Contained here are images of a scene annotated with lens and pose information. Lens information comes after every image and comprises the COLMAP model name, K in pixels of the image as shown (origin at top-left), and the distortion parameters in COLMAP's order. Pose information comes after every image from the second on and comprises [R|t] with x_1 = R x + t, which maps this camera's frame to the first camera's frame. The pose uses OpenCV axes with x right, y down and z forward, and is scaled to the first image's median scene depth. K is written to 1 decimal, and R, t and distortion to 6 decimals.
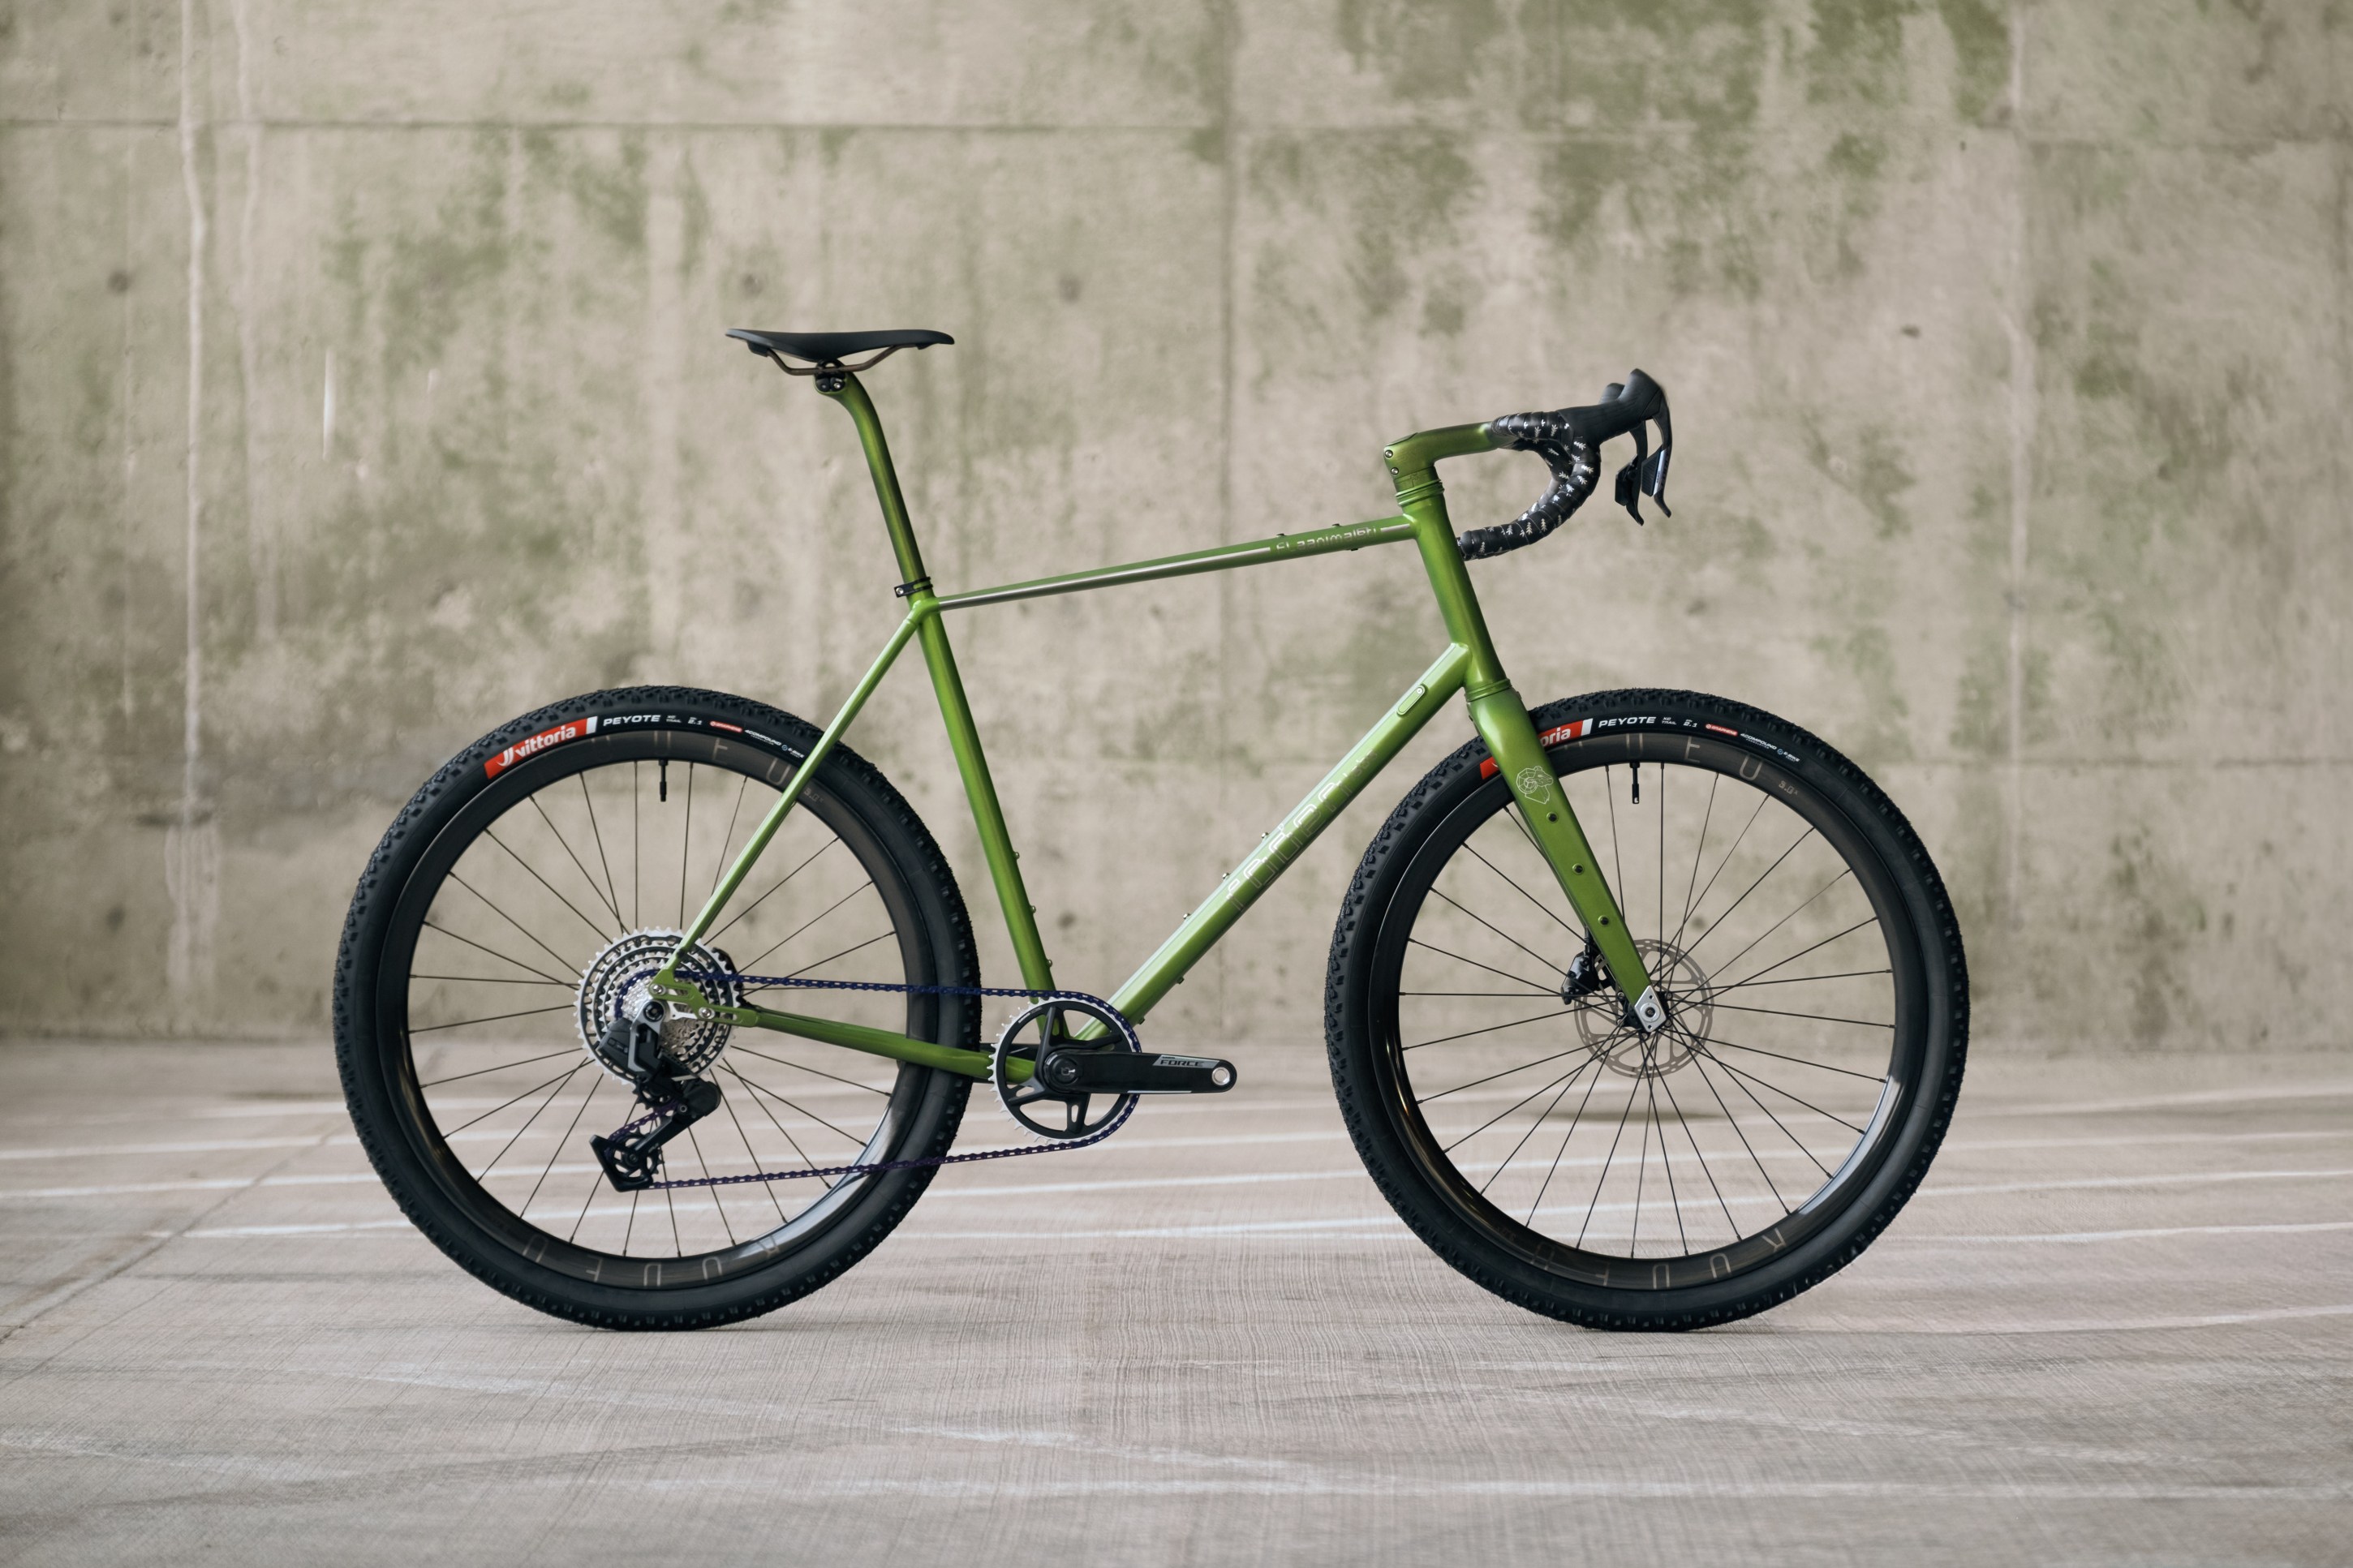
lens RADIAL K [[9187.0, 0, 1187.5], [0, 9187.0, 684.4], [0, 0, 1]] dist [0.682767, -17.645532]
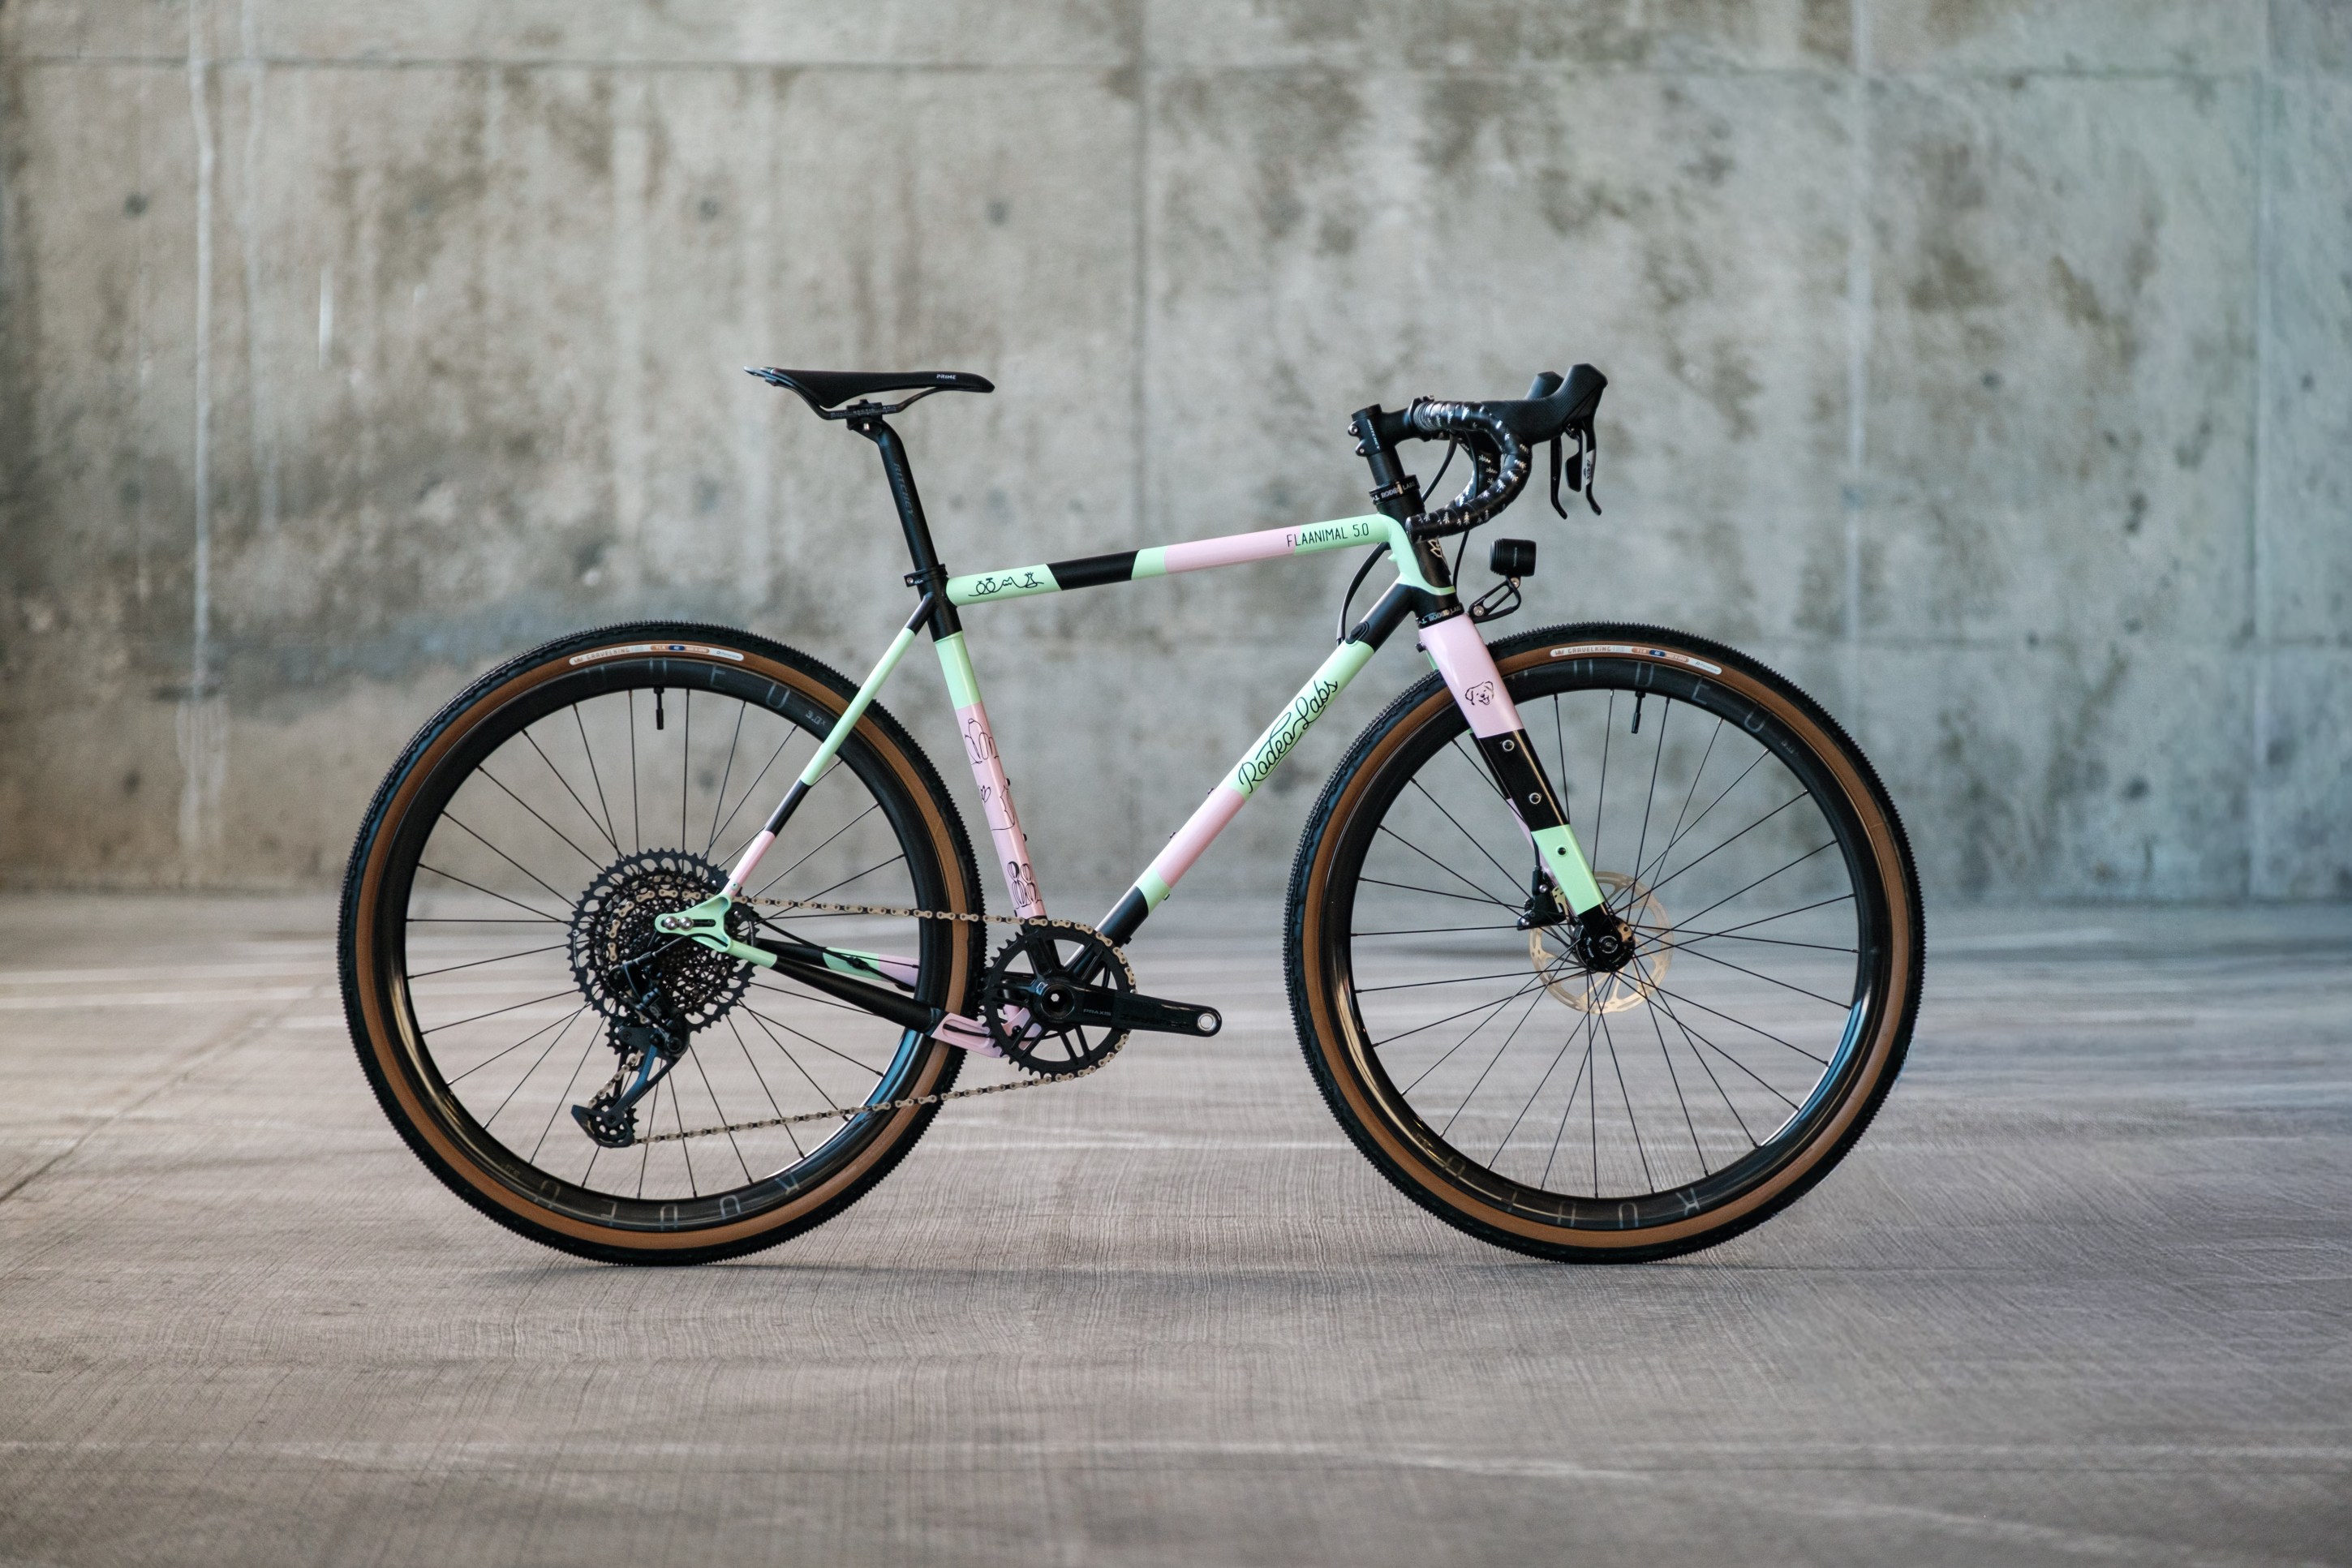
lens RADIAL K [[9183.4, 0, 1187.0], [0, 9183.4, 684.4], [0, 0, 1]] dist [0.682767, -17.645532]
pose [[1.000000, 0.000785, 0.000582, 0.009344], [-0.000789, 0.999984, 0.005663, 0.007257], [-0.000578, -0.005664, 0.999984, -0.103201]]
